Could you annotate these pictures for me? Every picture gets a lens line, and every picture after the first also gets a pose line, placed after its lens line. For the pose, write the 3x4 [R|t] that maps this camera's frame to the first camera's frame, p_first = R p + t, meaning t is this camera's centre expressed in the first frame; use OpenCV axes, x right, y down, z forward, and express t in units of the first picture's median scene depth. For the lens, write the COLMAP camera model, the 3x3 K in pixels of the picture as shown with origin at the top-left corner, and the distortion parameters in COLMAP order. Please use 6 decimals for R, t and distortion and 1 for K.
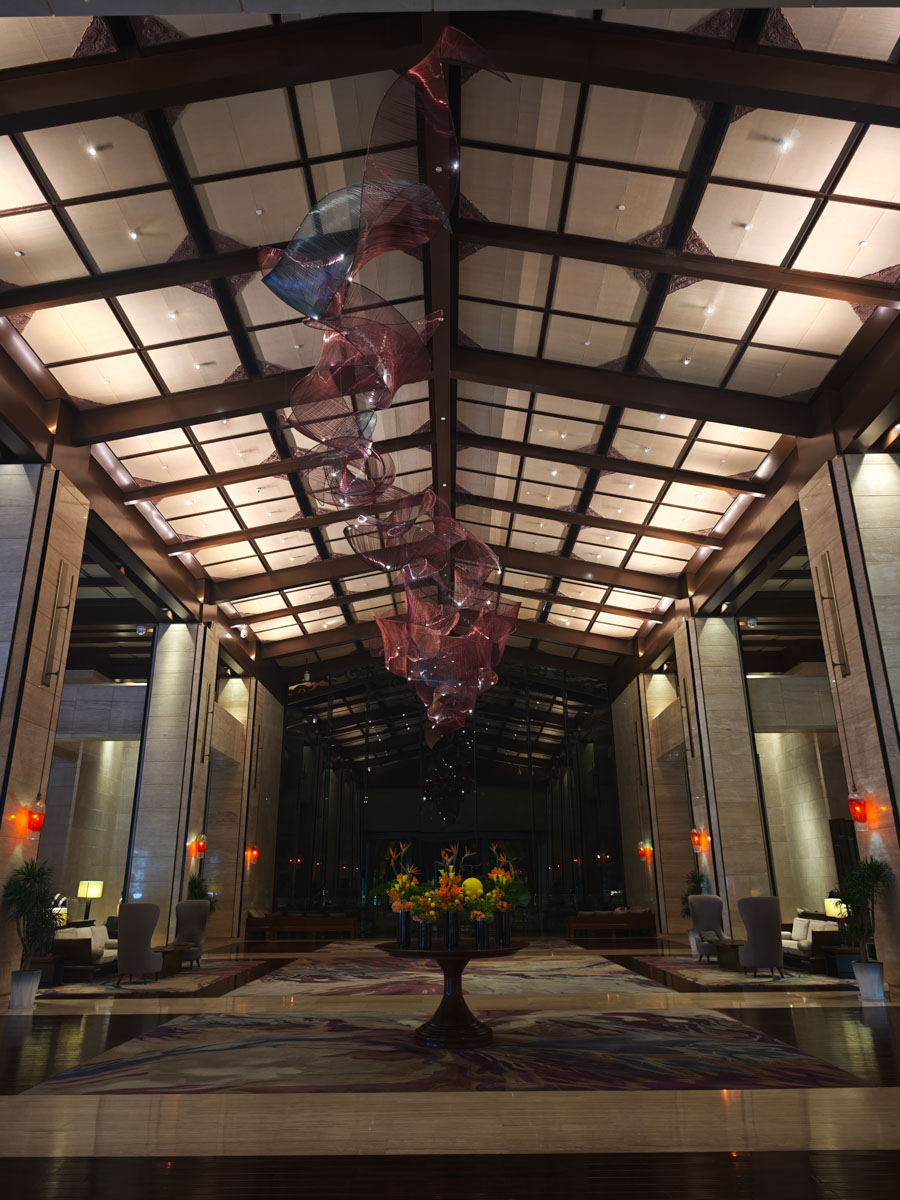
lens RADIAL K [[824.4, 0, 448.1], [0, 824.4, 603.3], [0, 0, 1]] dist [0.011880, 0.002861]
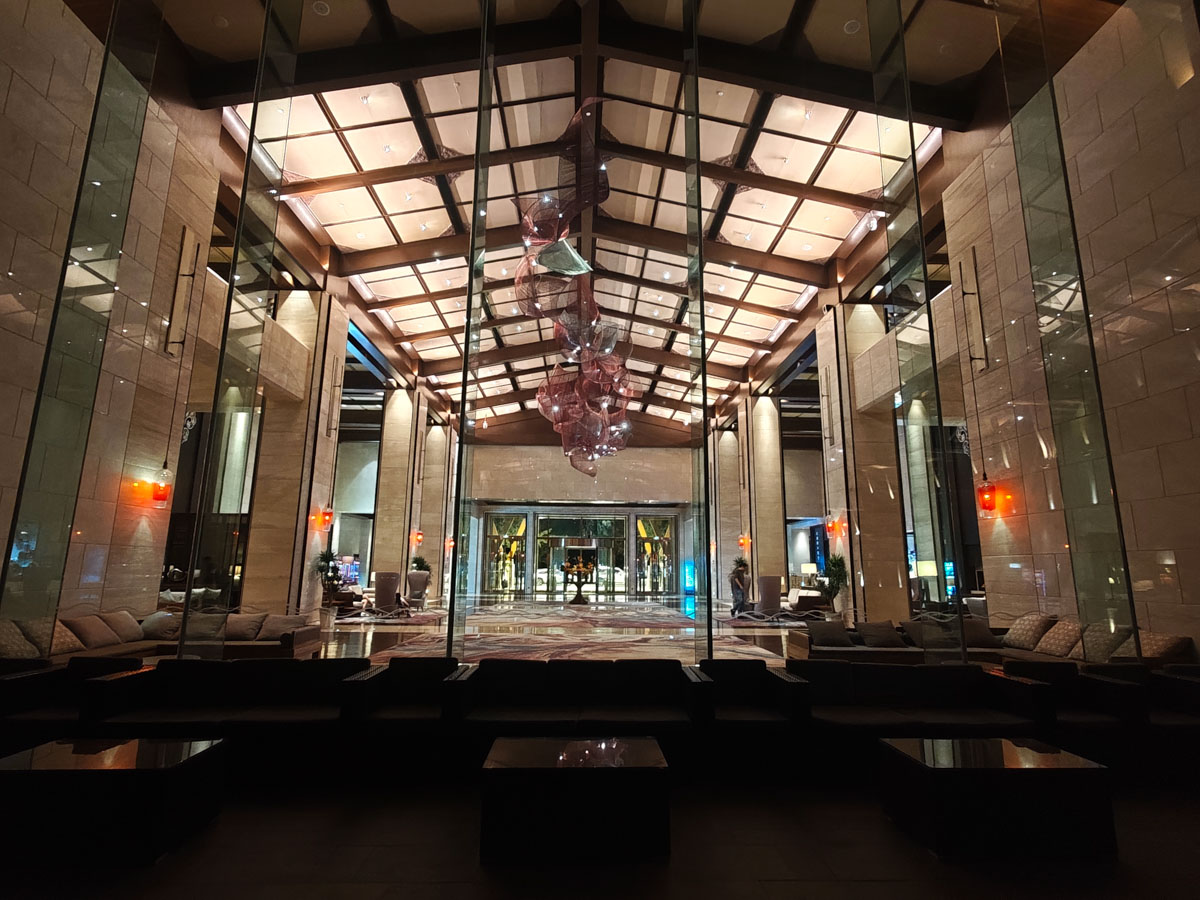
lens RADIAL K [[592.3, 0, 601.4], [0, 592.3, 446.1], [0, 0, 1]] dist [-0.025547, 0.000265]
pose [[0.999014, 0.031282, 0.031510, -0.000830], [-0.034973, 0.991621, 0.124361, -0.030386], [-0.027356, -0.125340, 0.991737, -0.097318]]
